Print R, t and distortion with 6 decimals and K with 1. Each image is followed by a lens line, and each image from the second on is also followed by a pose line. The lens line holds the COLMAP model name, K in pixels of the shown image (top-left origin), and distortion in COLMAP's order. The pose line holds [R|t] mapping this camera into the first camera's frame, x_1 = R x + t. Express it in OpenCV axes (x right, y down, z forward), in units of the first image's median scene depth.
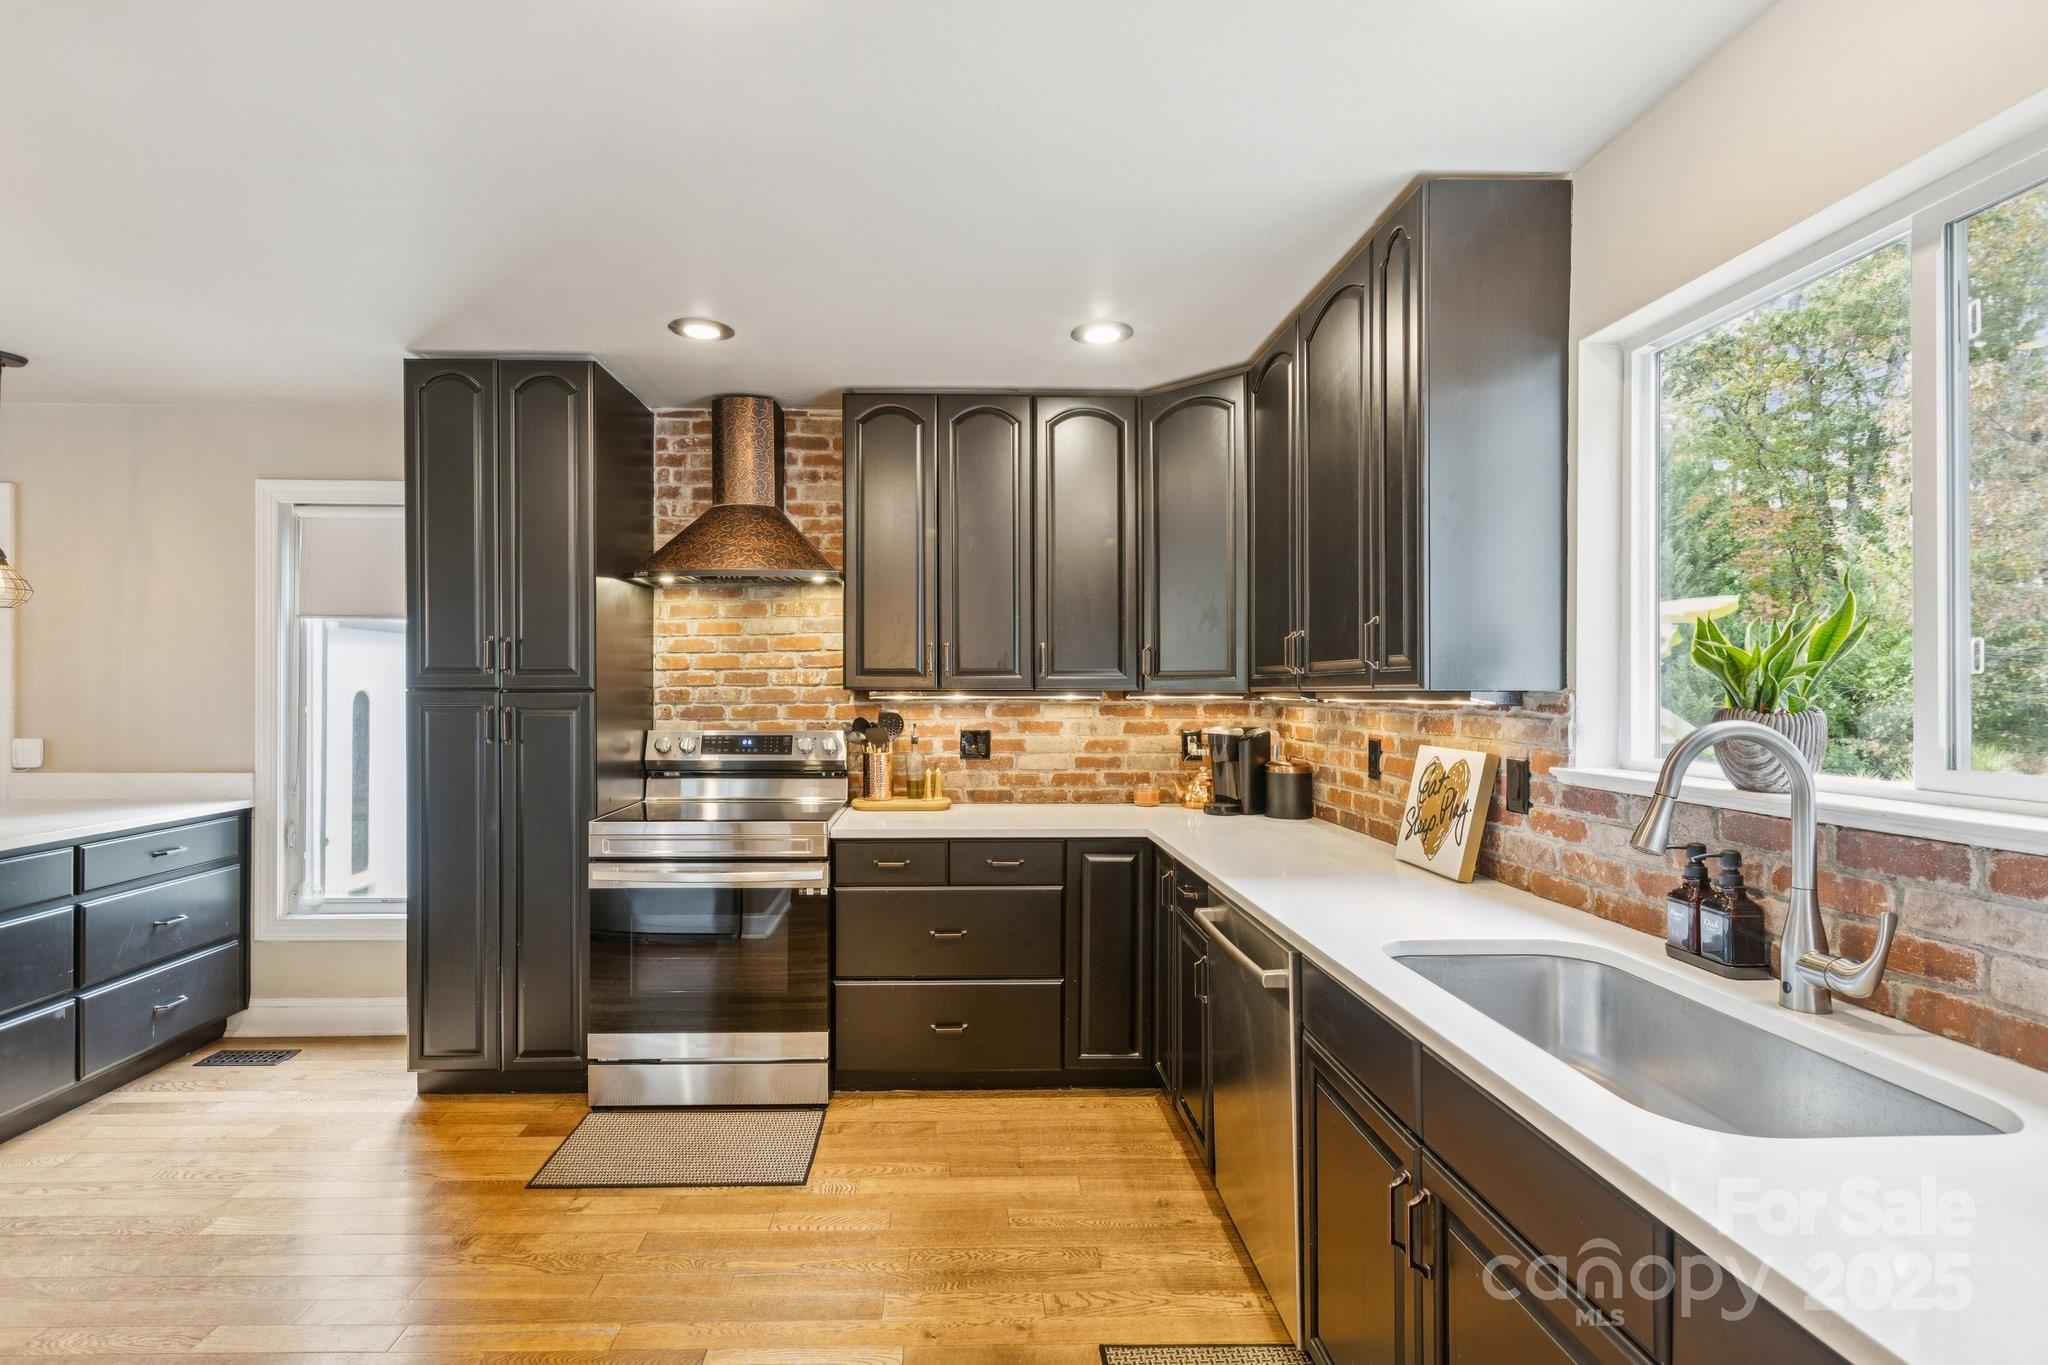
lens RADIAL K [[946.3, 0, 971.0], [0, 946.3, 683.4], [0, 0, 1]] dist [0.004476, 0.000070]
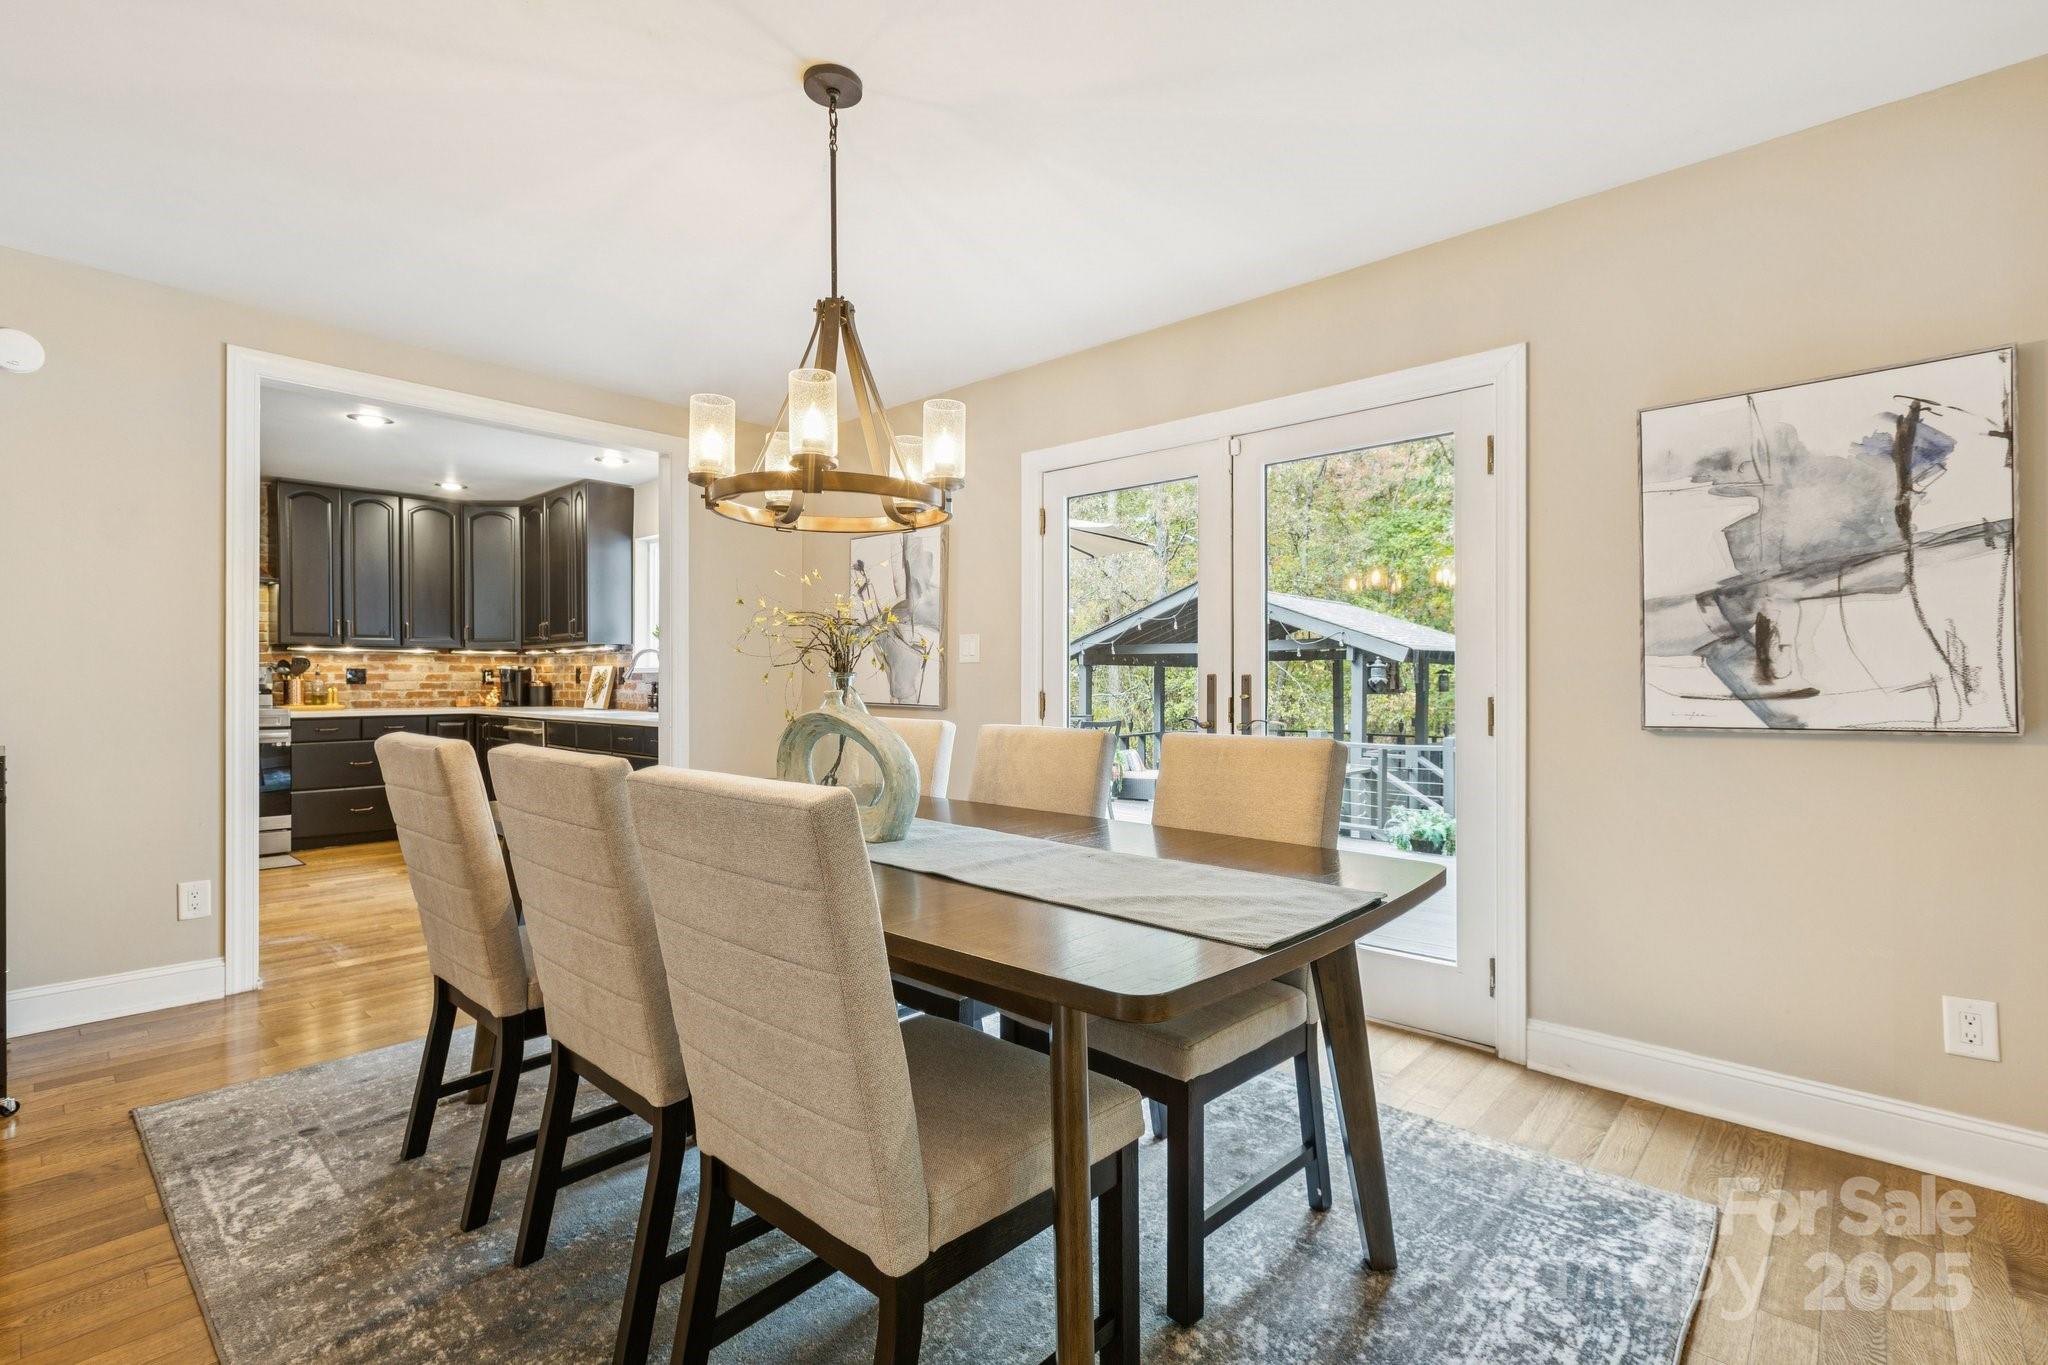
lens RADIAL K [[946.3, 0, 1033.1], [0, 946.3, 679.0], [0, 0, 1]] dist [0.004476, 0.000070]
pose [[0.690572, -0.001805, 0.723261, -0.471528], [-0.001619, 0.999991, 0.004041, 0.067879], [-0.723262, -0.003961, 0.690563, -1.363505]]
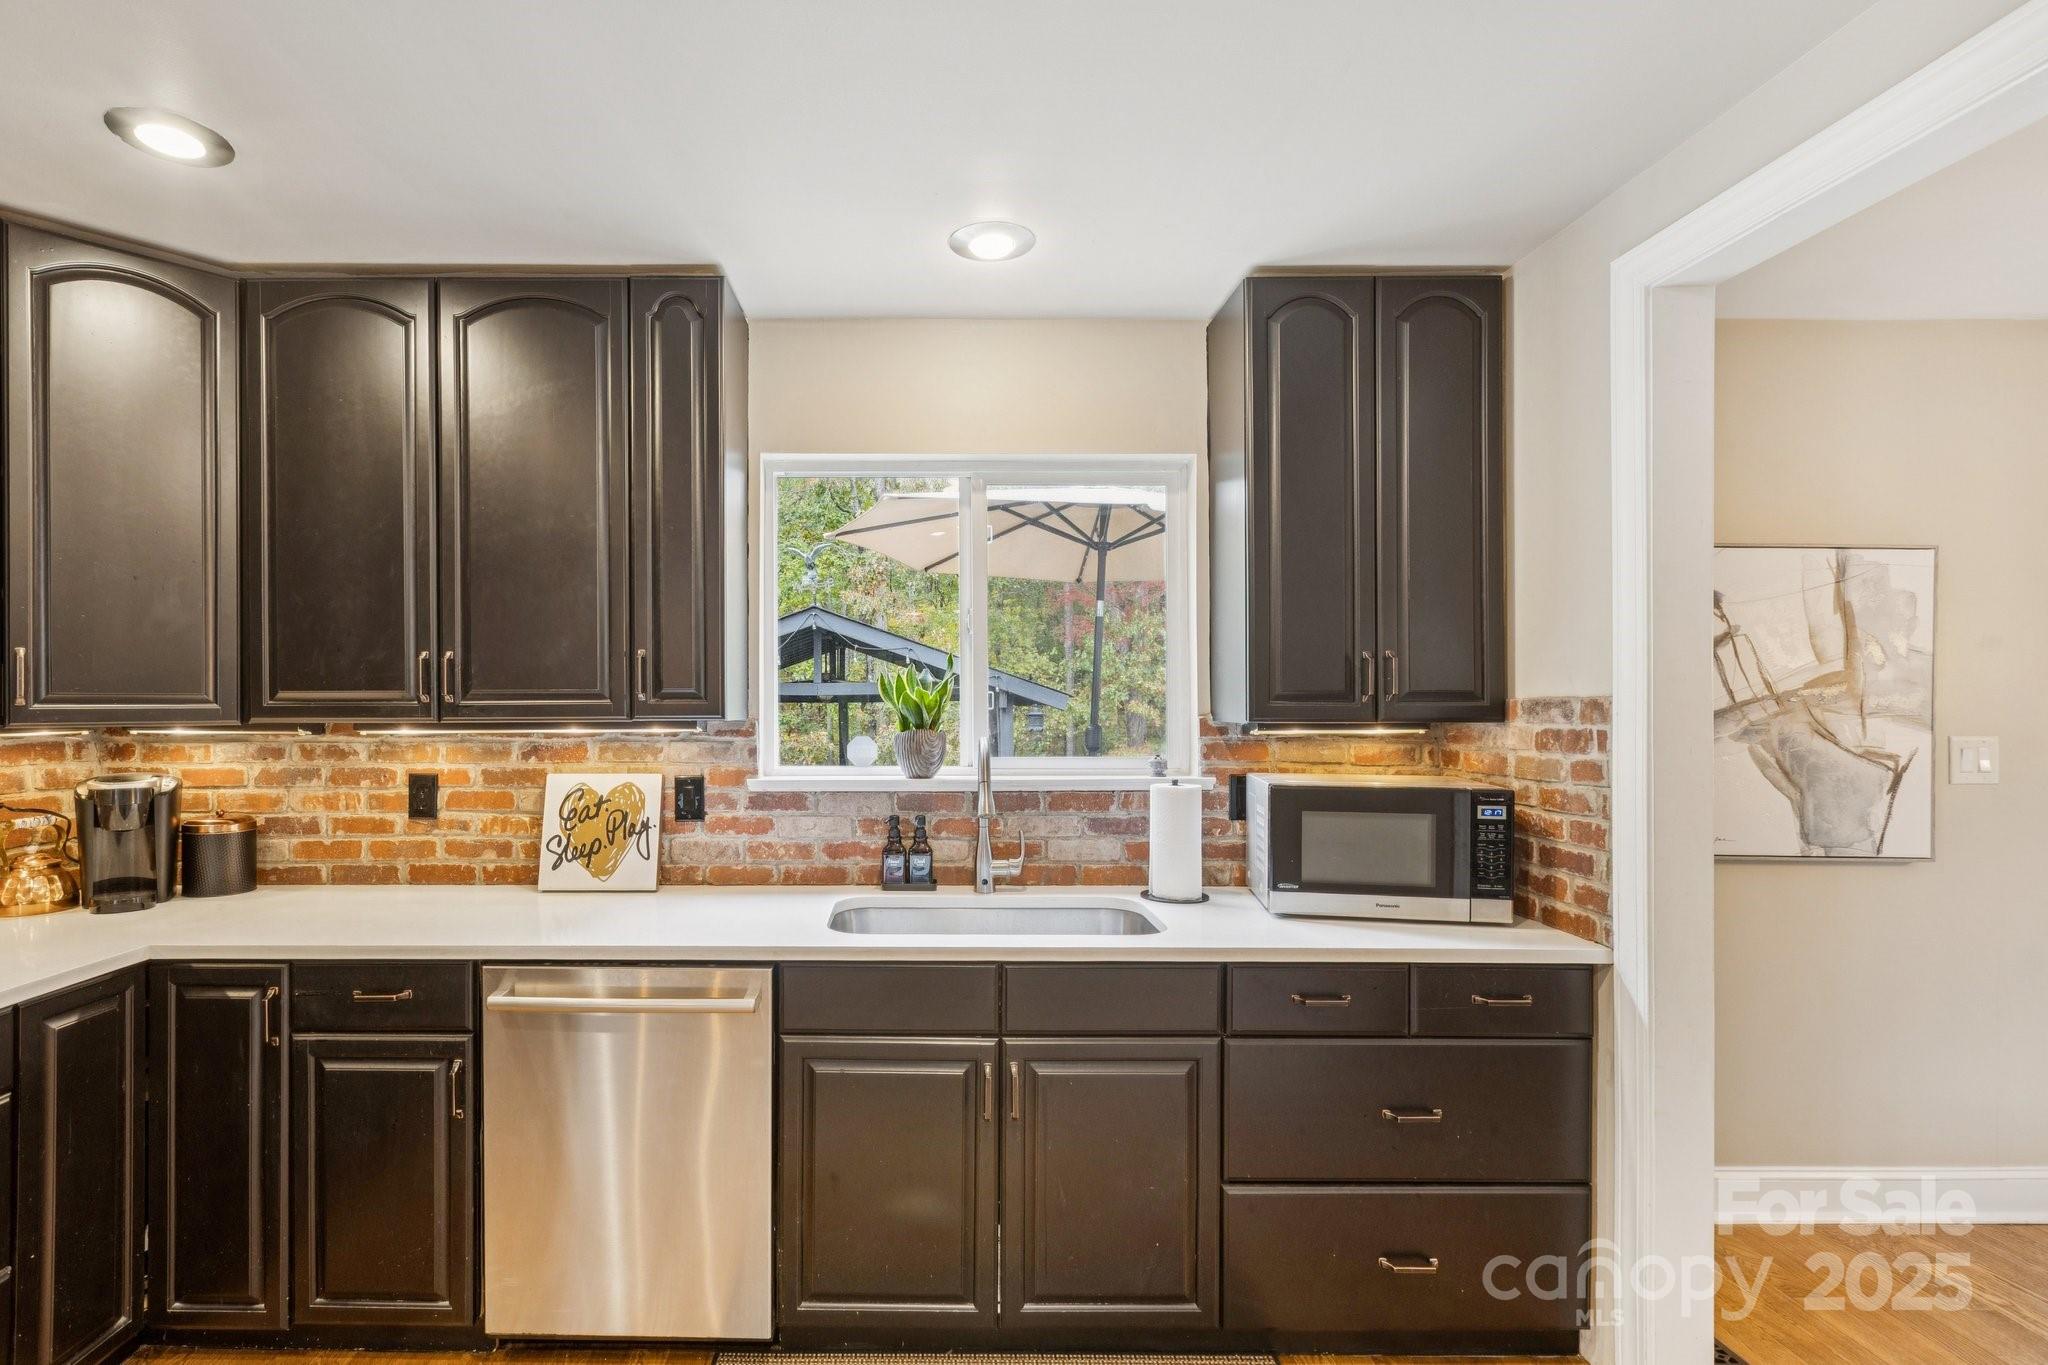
lens RADIAL K [[946.3, 0, 1017.2], [0, 946.3, 699.9], [0, 0, 1]] dist [0.004476, 0.000070]
pose [[0.024648, -0.010173, 0.999644, -0.394131], [-0.006538, 0.999925, 0.010337, -0.020583], [-0.999675, -0.006790, 0.024580, 0.369092]]
